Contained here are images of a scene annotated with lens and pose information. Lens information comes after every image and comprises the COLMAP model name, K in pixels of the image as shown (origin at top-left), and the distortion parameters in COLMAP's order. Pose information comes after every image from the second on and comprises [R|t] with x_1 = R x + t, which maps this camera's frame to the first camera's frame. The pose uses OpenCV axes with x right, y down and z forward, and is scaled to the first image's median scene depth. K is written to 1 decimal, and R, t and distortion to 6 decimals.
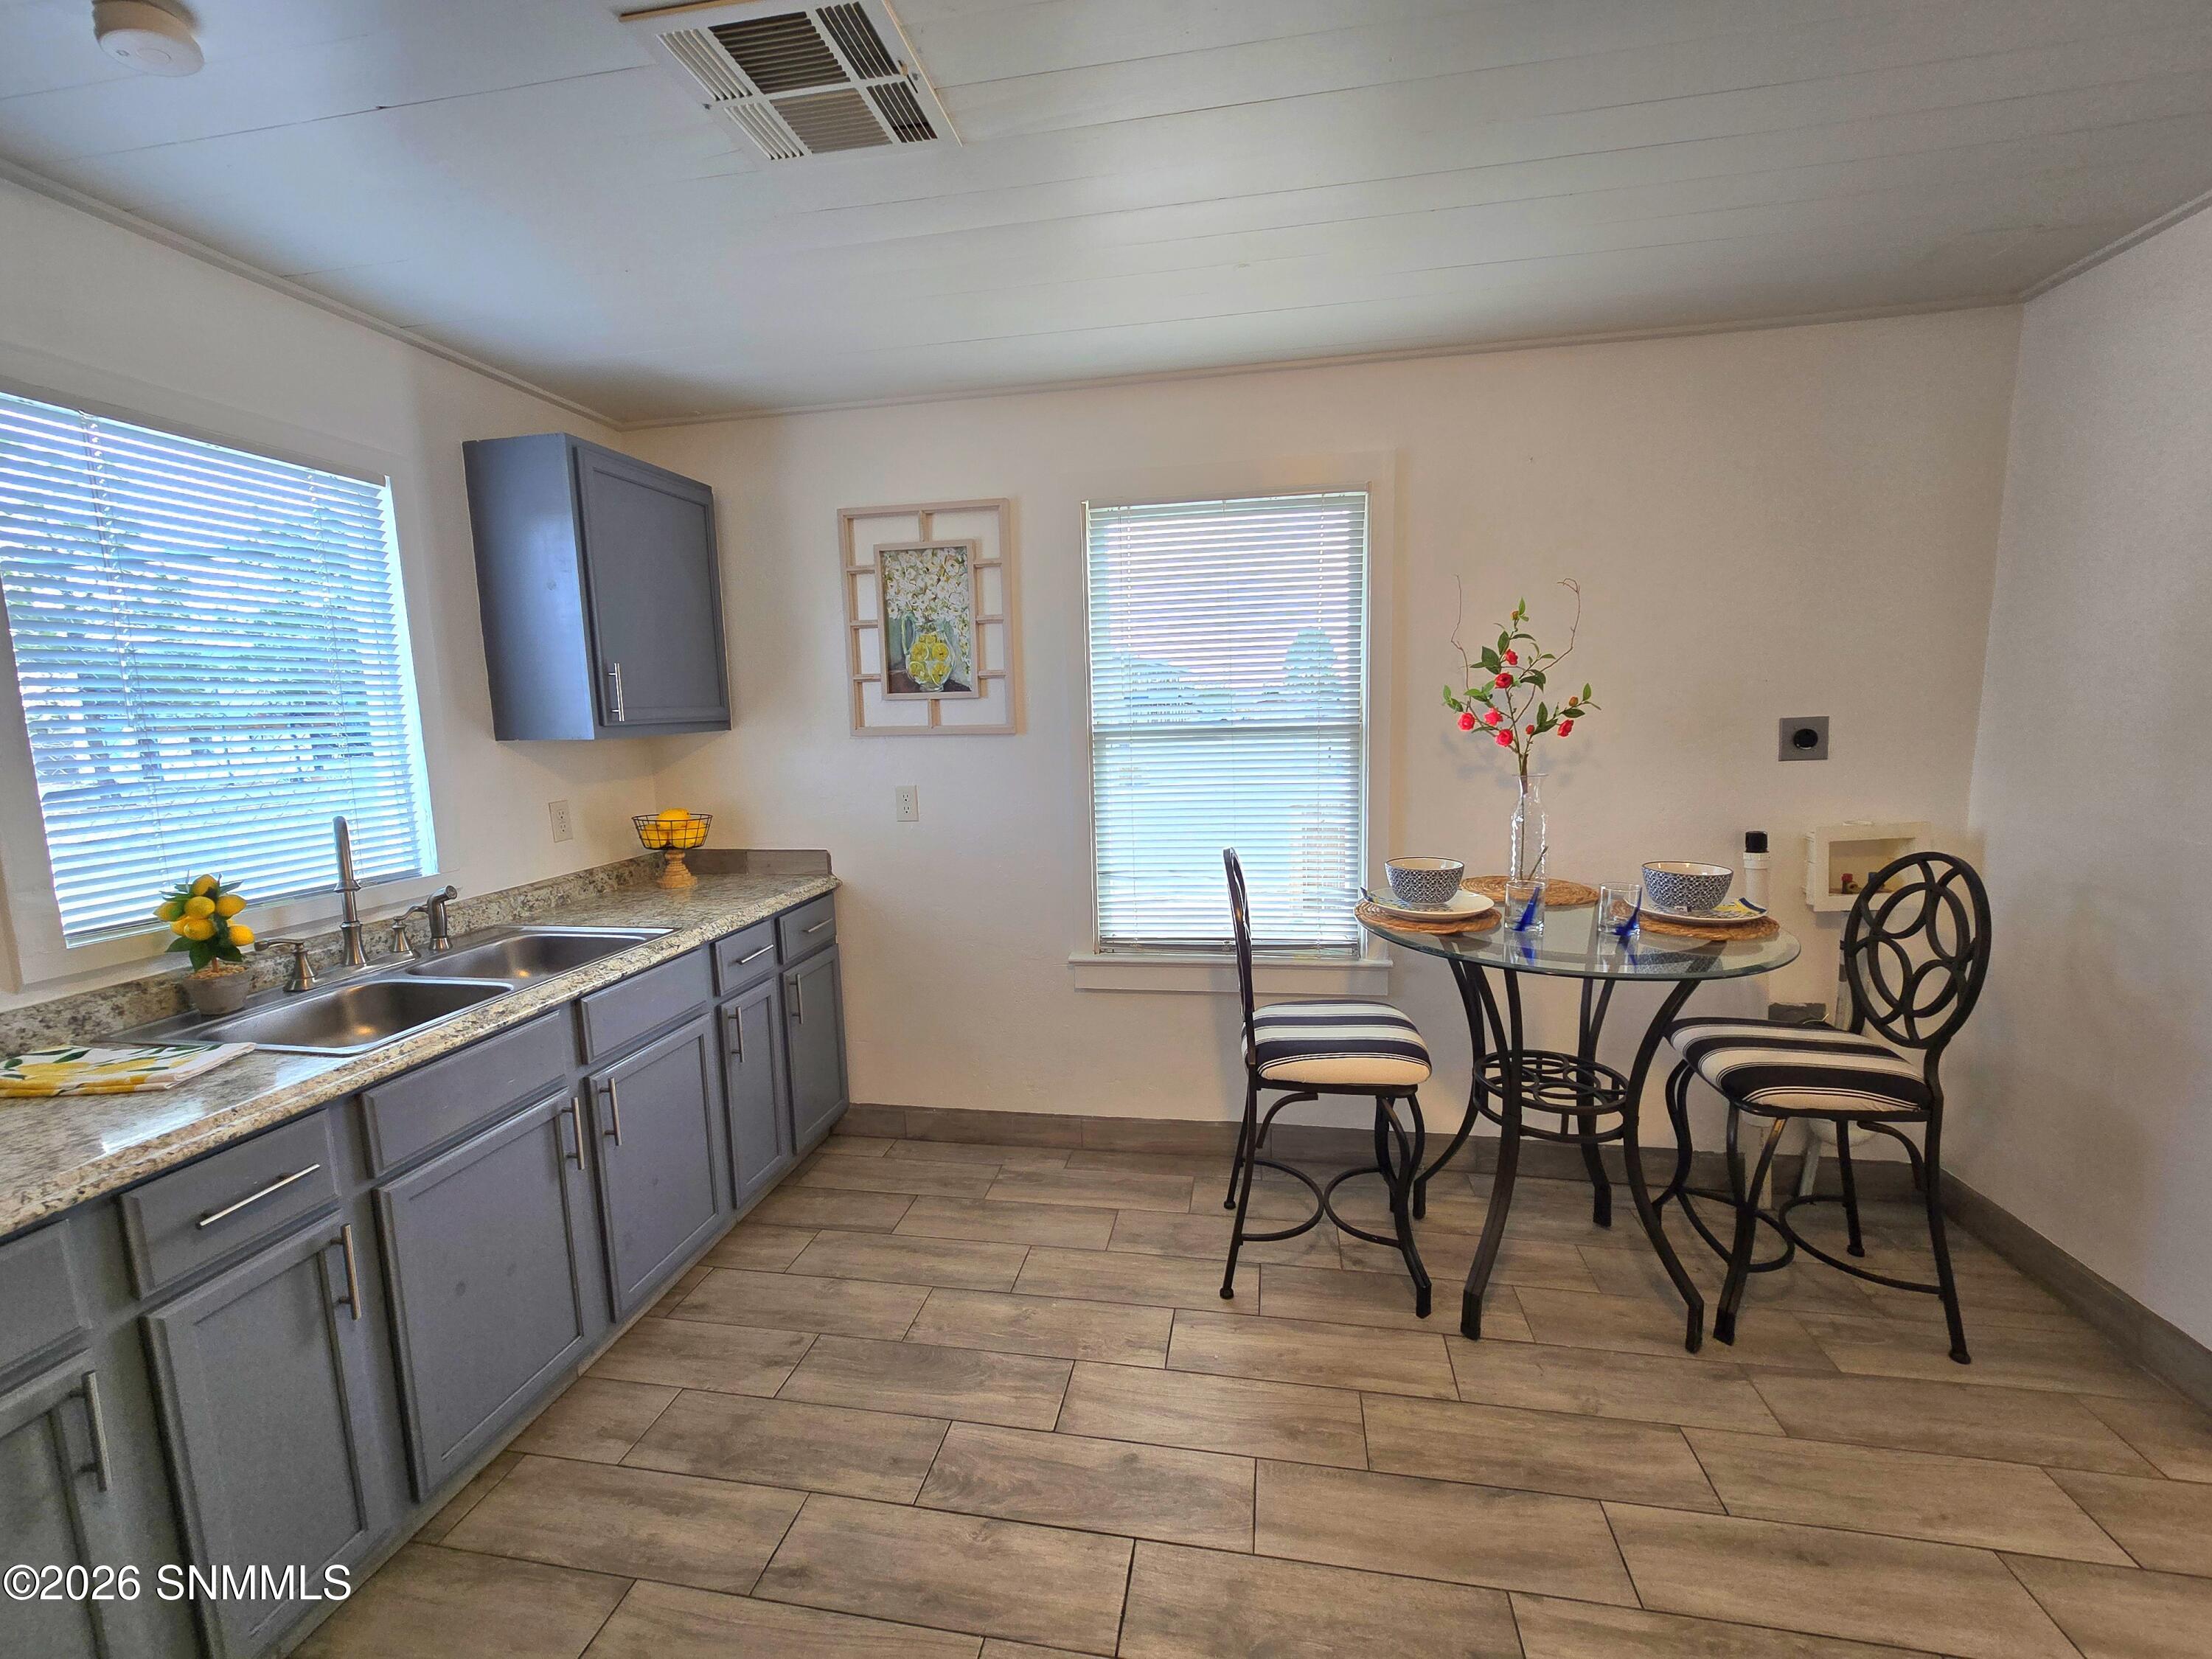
lens RADIAL K [[899.2, 0, 1106.0], [0, 899.2, 829.5], [0, 0, 1]] dist [-0.004310, 0.000254]
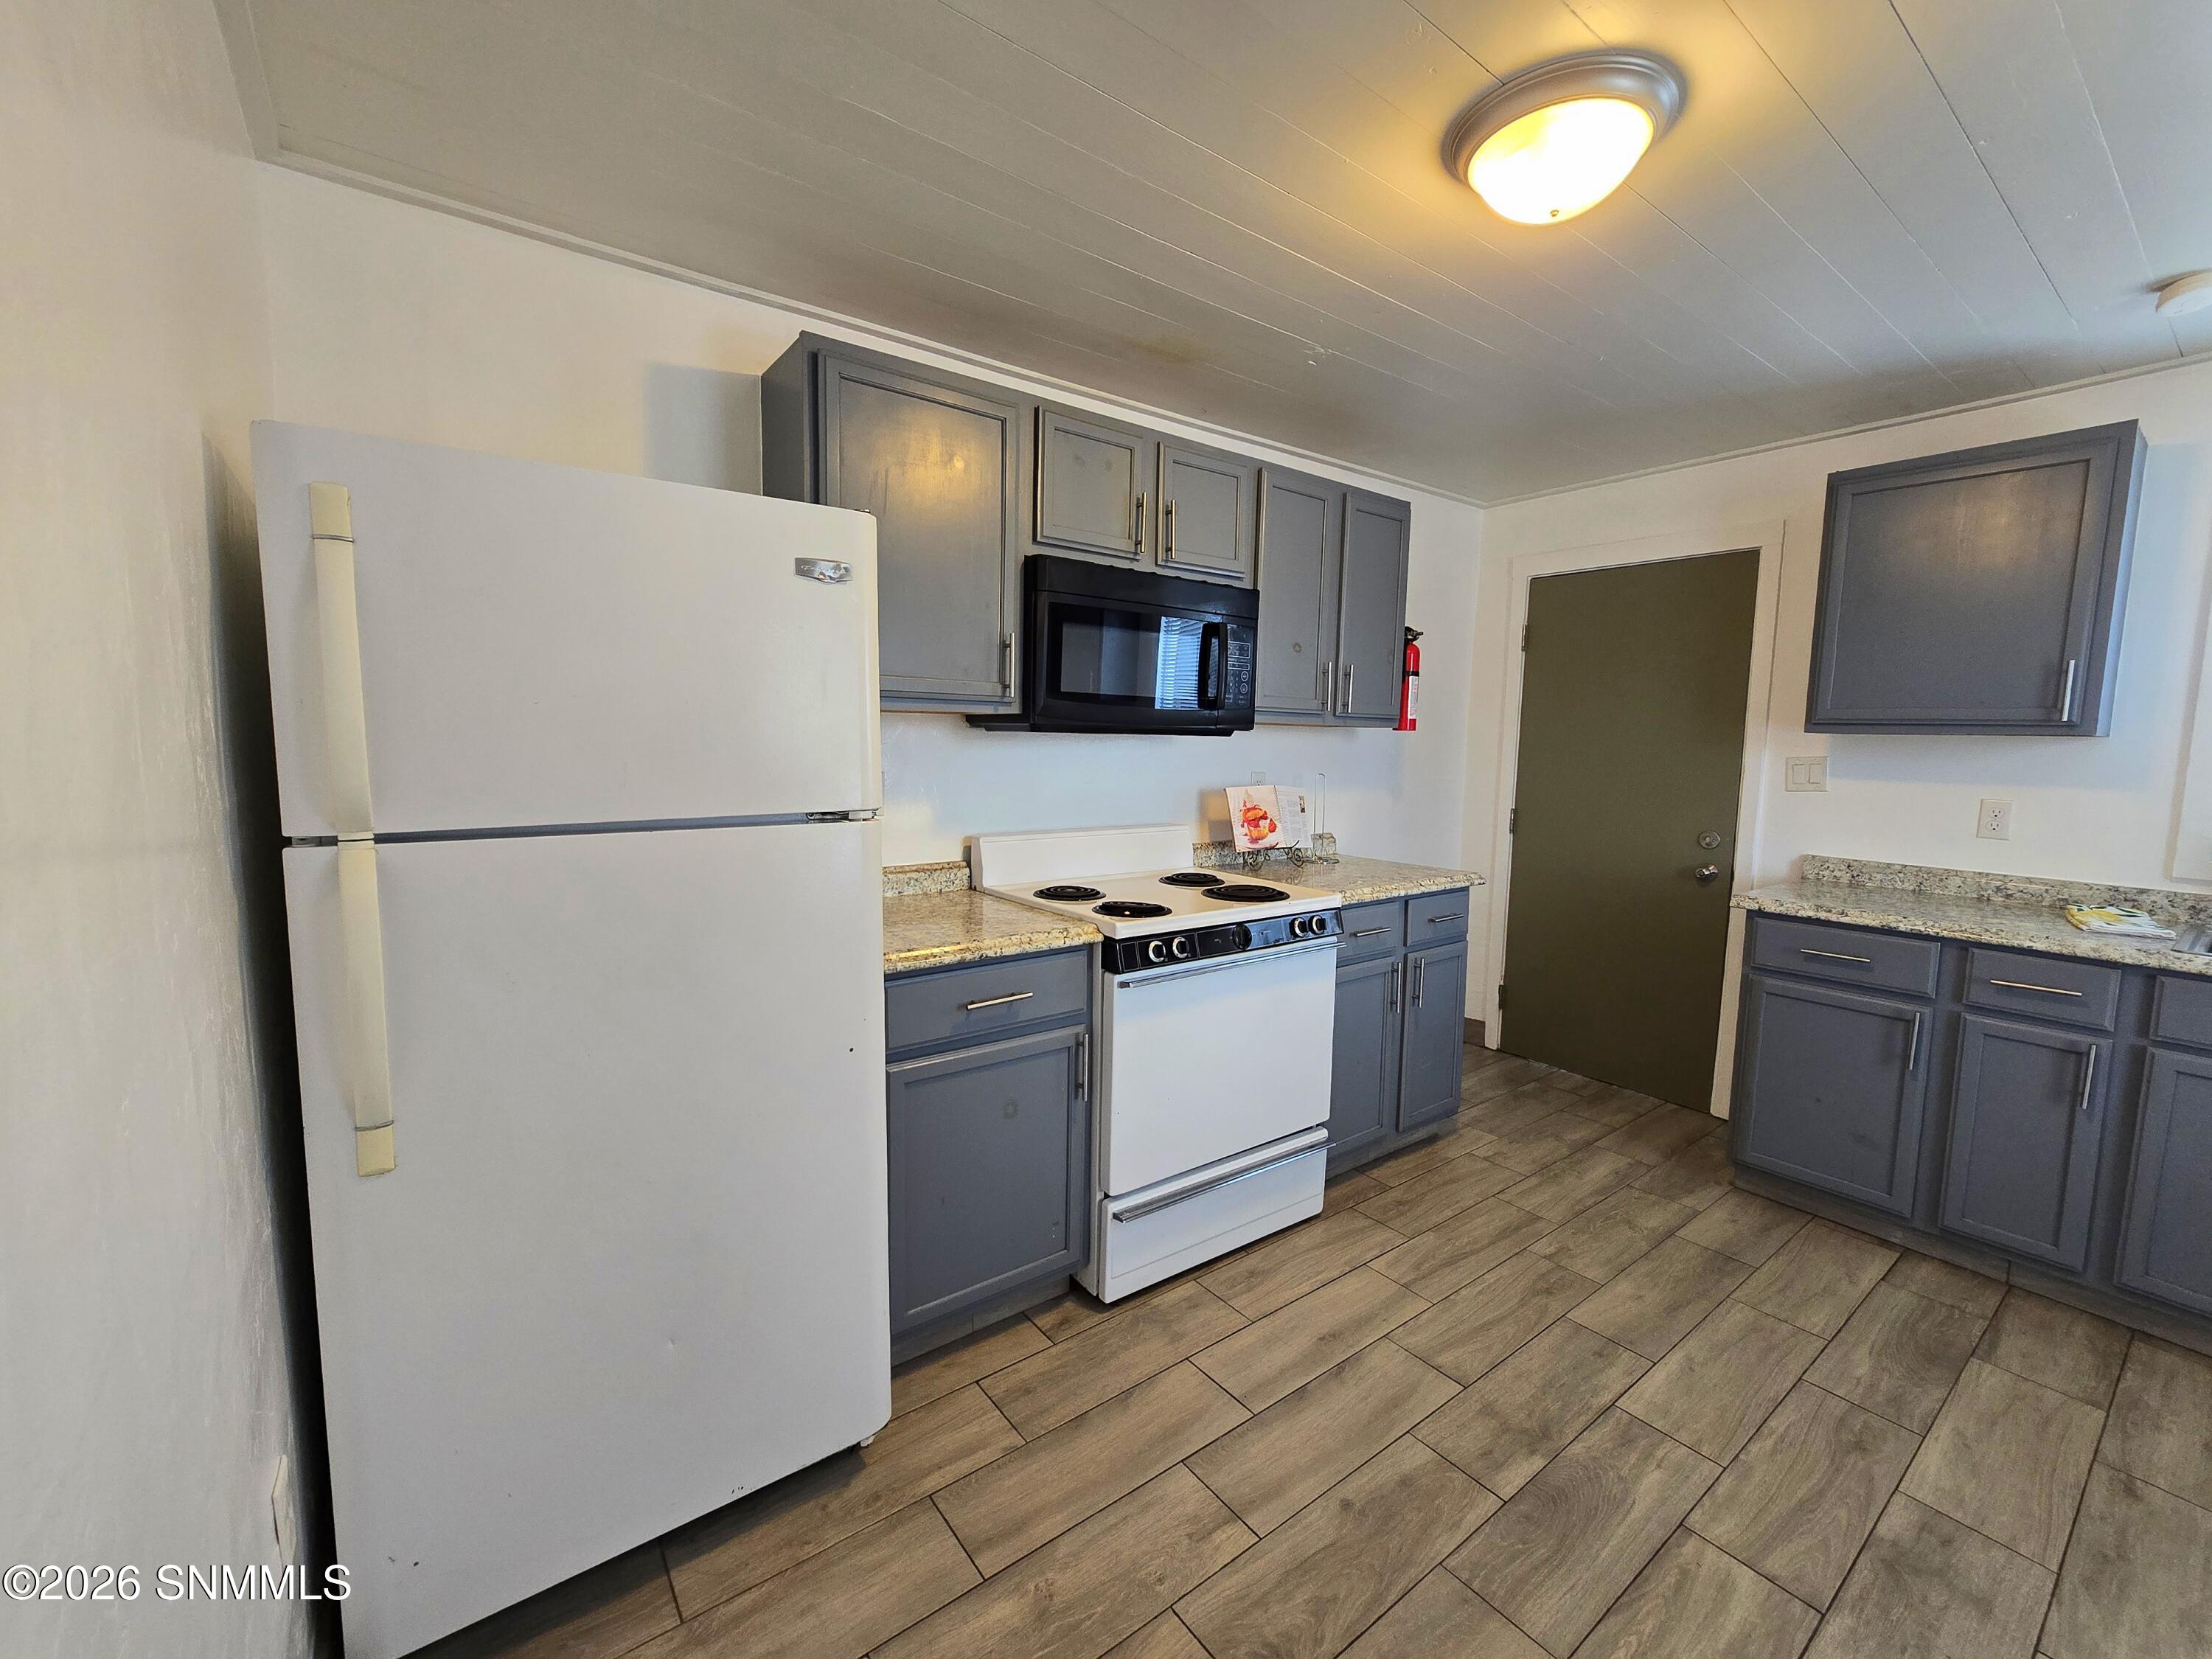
lens RADIAL K [[899.2, 0, 1106.0], [0, 899.2, 829.5], [0, 0, 1]] dist [-0.004310, 0.000254]
pose [[-0.682639, 0.088477, -0.725380, 0.880237], [-0.098714, 0.972380, 0.211502, -0.042872], [0.724058, 0.215984, -0.655050, 0.458276]]
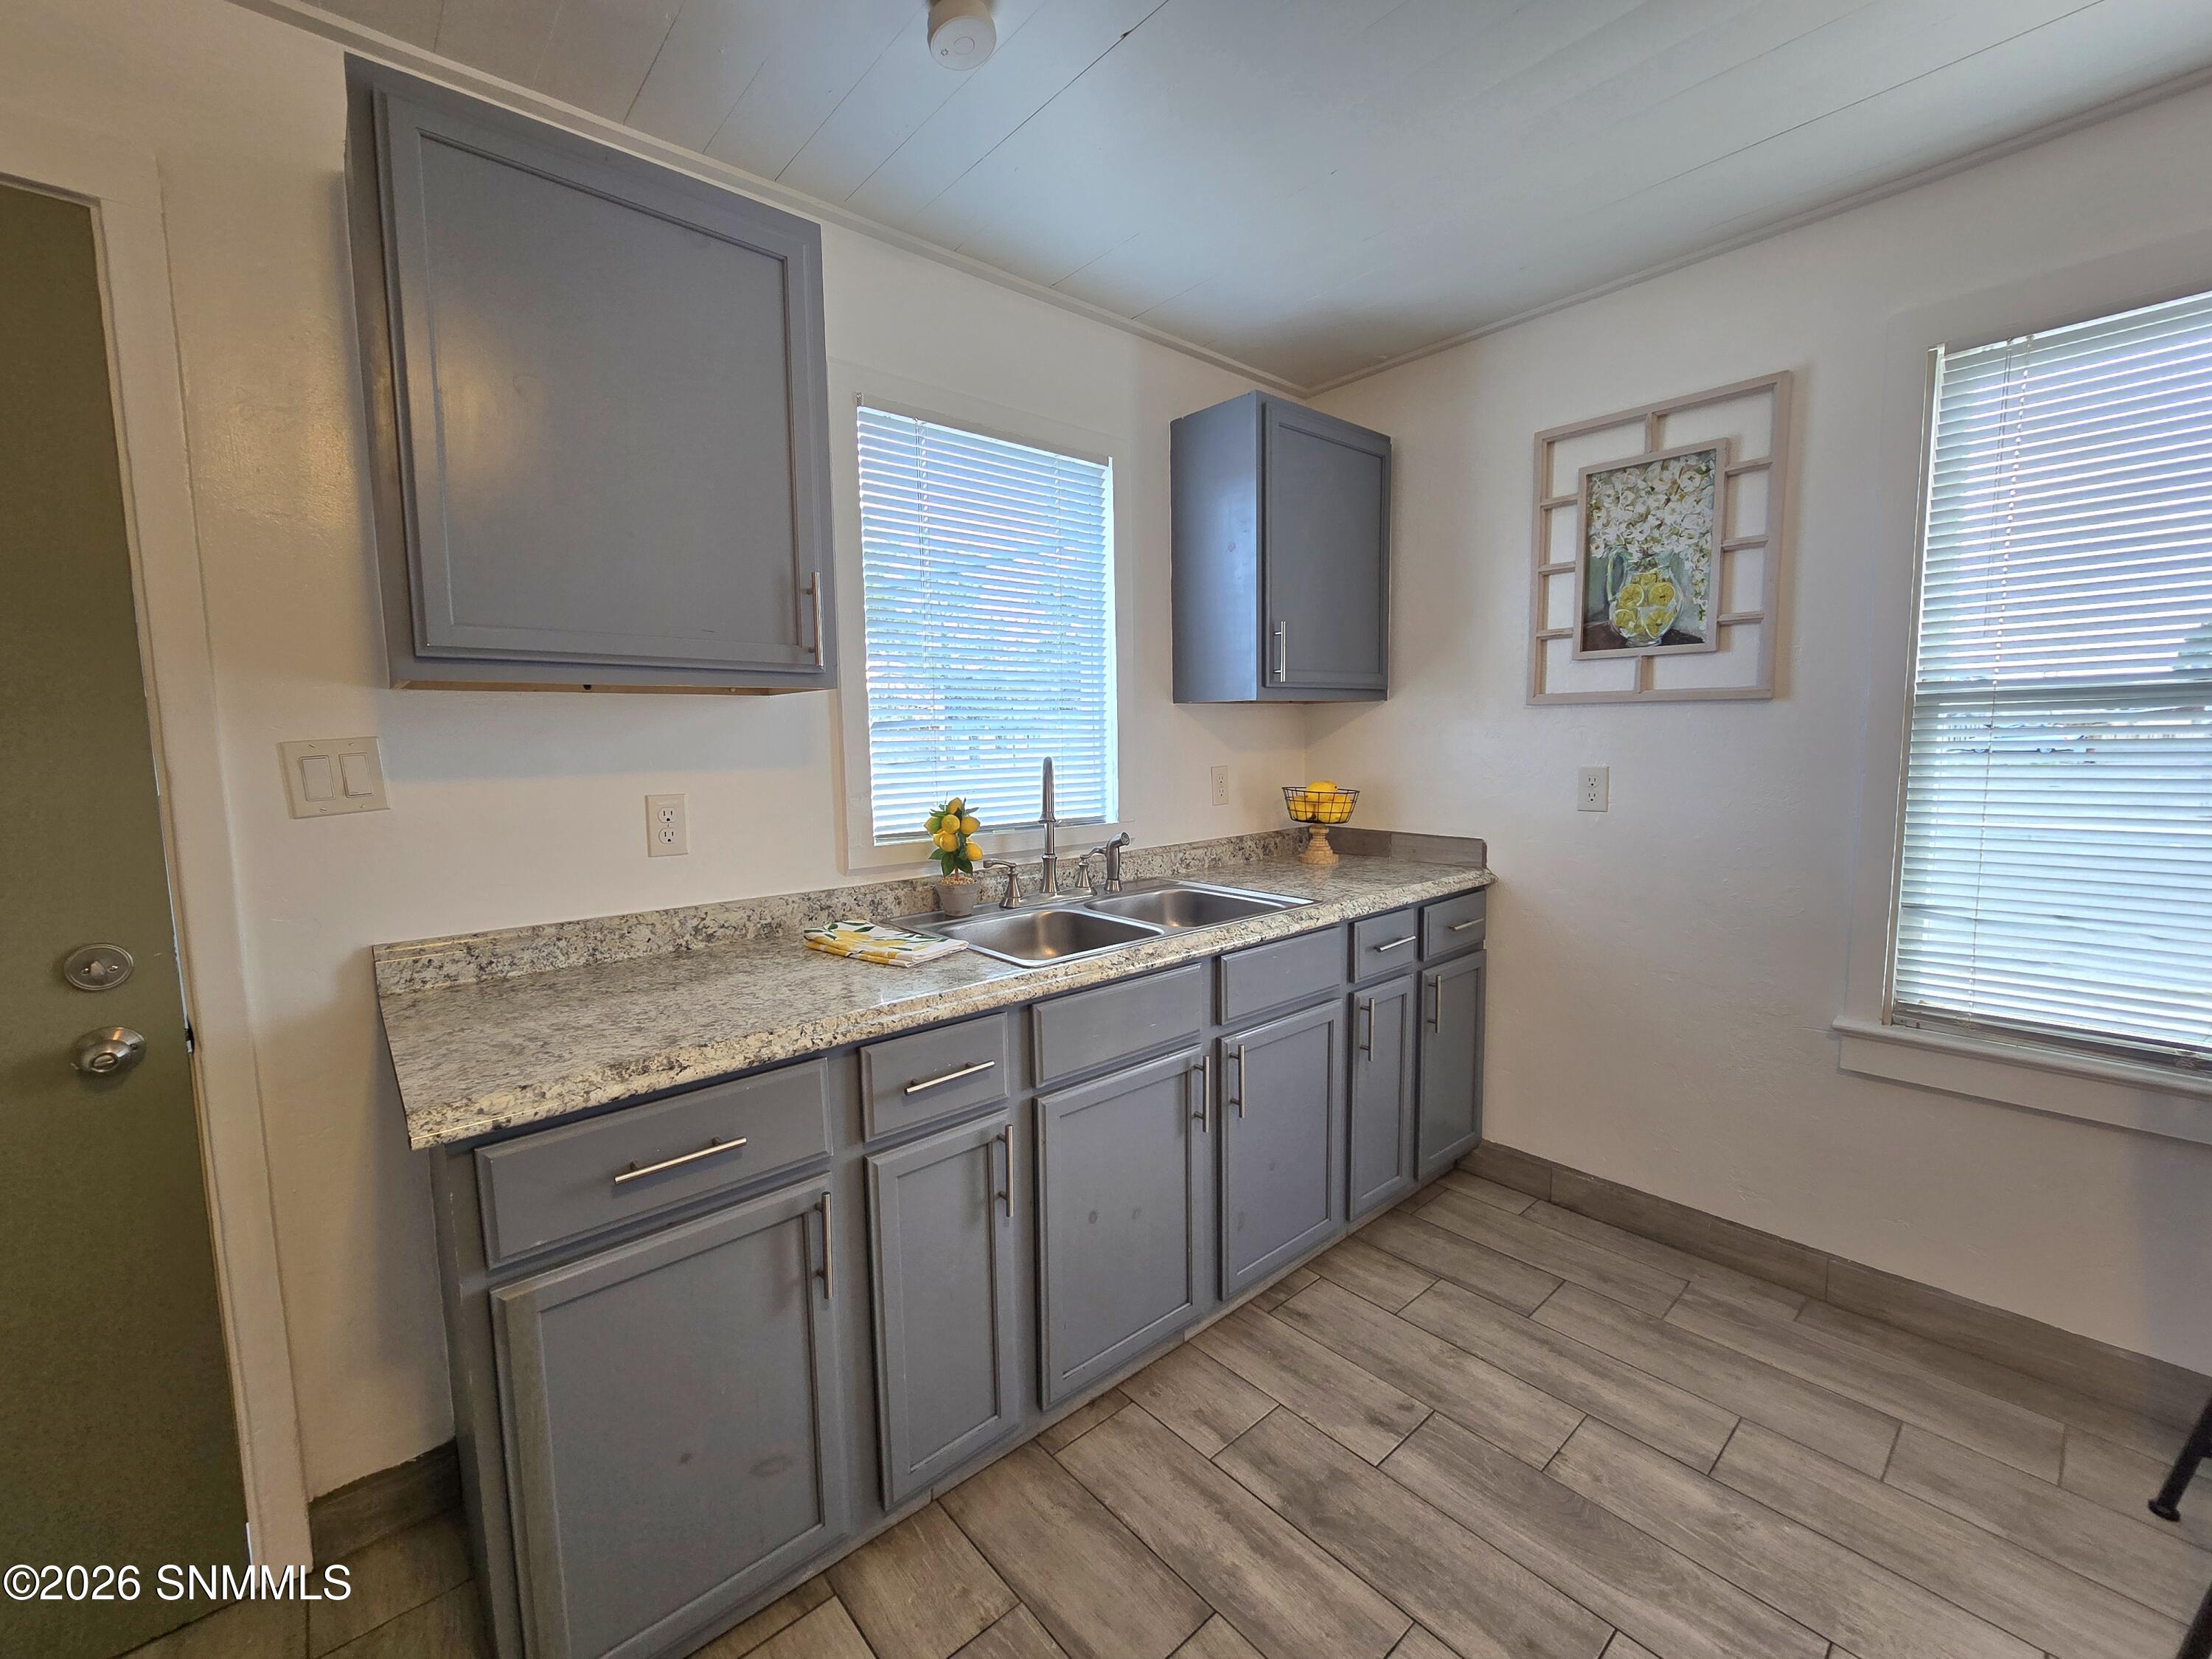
lens RADIAL K [[899.2, 0, 1106.0], [0, 899.2, 829.5], [0, 0, 1]] dist [-0.004310, 0.000254]
pose [[0.779889, 0.076402, -0.621238, -0.083669], [-0.085486, 0.996223, 0.015202, 0.044473], [0.620053, 0.041251, 0.783475, 0.147033]]
